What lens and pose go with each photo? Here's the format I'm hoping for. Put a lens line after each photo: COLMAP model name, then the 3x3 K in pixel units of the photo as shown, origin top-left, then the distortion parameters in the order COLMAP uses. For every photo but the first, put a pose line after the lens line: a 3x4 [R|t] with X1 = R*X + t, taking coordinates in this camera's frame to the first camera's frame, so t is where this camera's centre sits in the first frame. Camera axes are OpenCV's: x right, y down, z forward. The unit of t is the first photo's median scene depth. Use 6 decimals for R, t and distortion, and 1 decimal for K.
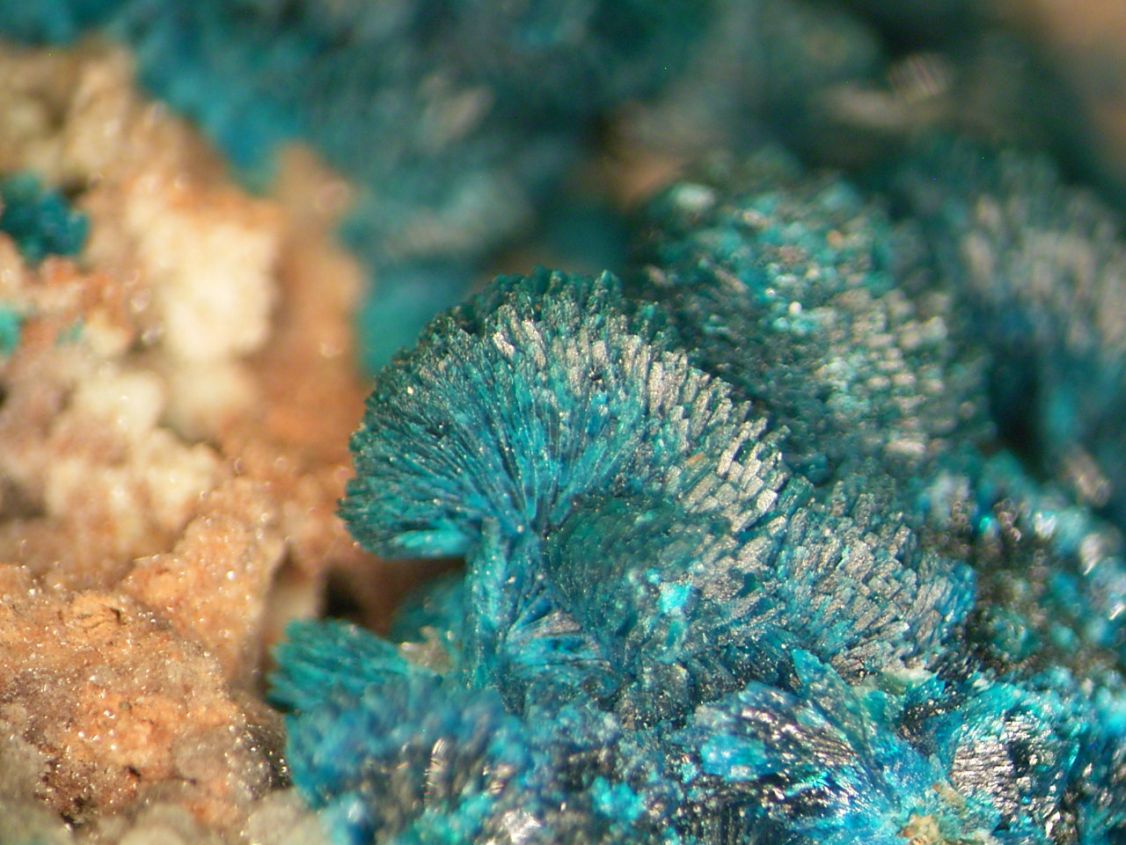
lens RADIAL K [[640.4, 0, 563.0], [0, 640.4, 384.2], [0, 0, 1]] dist [-0.001125, -0.000691]
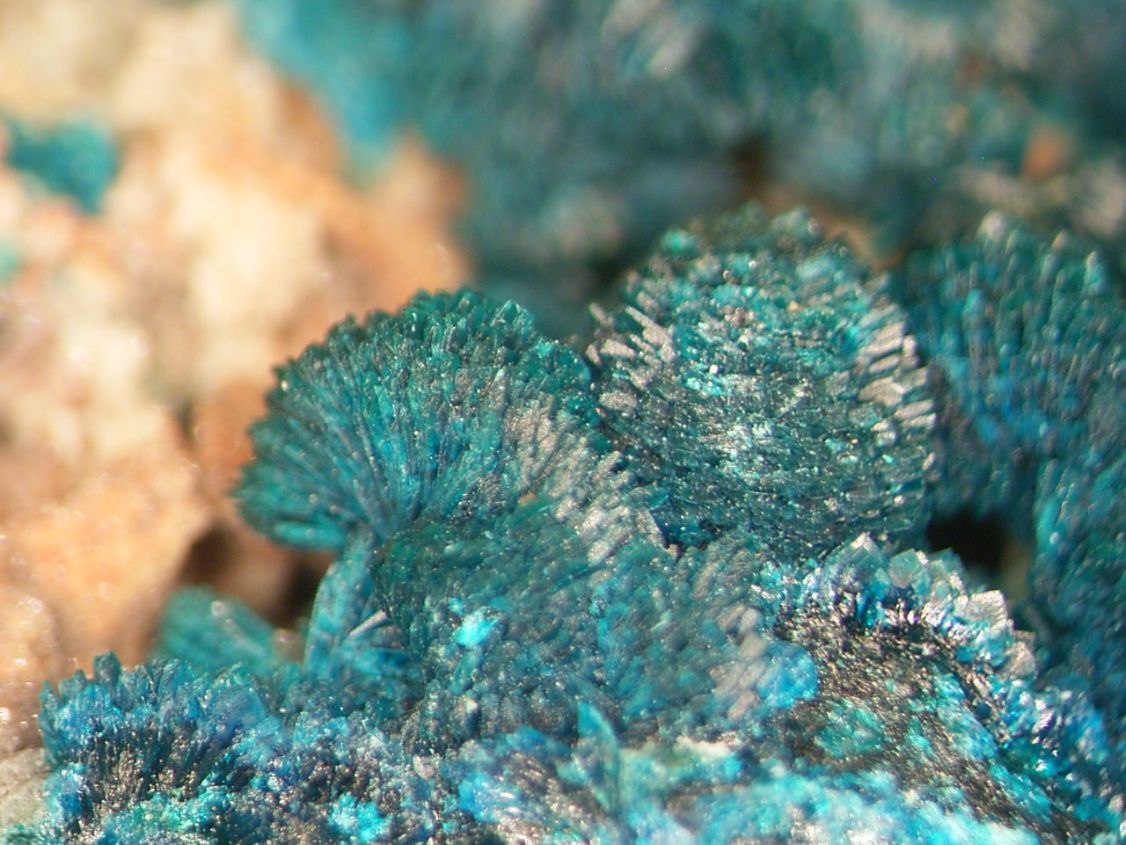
lens RADIAL K [[645.6, 0, 561.6], [0, 645.6, 396.9], [0, 0, 1]] dist [0.002000, -0.001161]
pose [[0.985243, 0.169418, -0.024361, 0.229423], [-0.169714, 0.985436, -0.010660, -0.036461], [0.022200, 0.014637, 0.999646, -0.019205]]
